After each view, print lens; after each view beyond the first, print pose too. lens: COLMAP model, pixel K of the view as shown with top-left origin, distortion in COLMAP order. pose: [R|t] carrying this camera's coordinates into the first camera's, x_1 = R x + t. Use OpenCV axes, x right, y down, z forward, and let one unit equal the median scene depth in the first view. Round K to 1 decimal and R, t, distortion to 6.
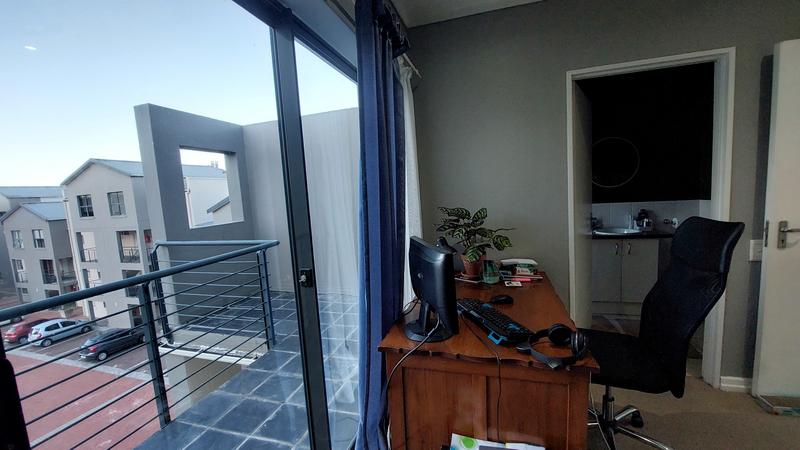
lens RADIAL K [[316.3, 0, 400.6], [0, 316.3, 228.6], [0, 0, 1]] dist [-0.020340, 0.000550]
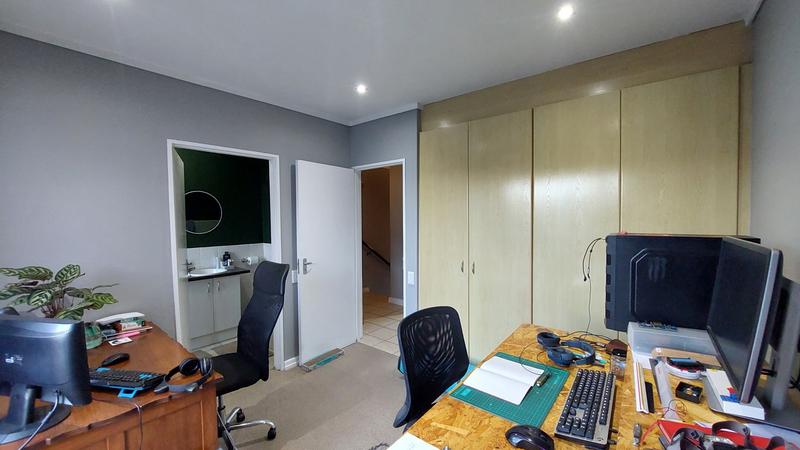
lens RADIAL K [[315.1, 0, 400.0], [0, 315.1, 225.0], [0, 0, 1]] dist [-0.000064, -0.010675]
pose [[0.375111, 0.029648, 0.926506, -0.217485], [0.087527, 0.993890, -0.067242, -0.040634], [-0.922838, 0.106317, 0.370224, -0.185292]]
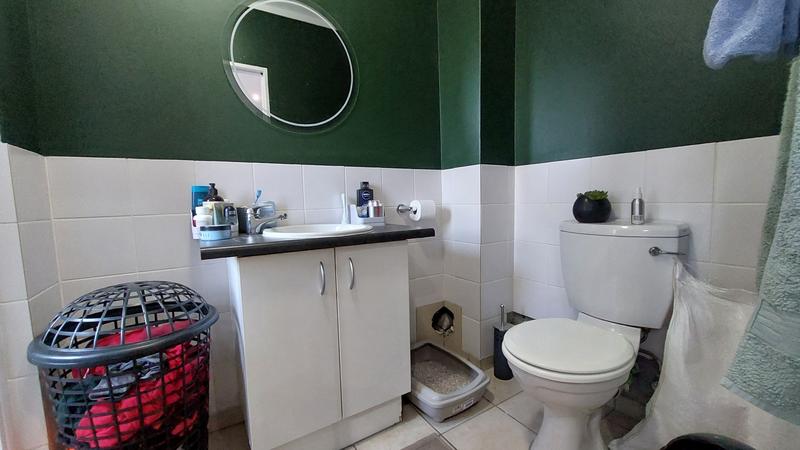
lens RADIAL K [[316.3, 0, 400.6], [0, 316.3, 228.6], [0, 0, 1]] dist [-0.020340, 0.000550]
pose [[0.646791, -0.027143, 0.762184, 0.777534], [0.060577, 0.998037, -0.015863, 0.034543], [-0.760258, 0.056431, 0.647166, 1.143074]]
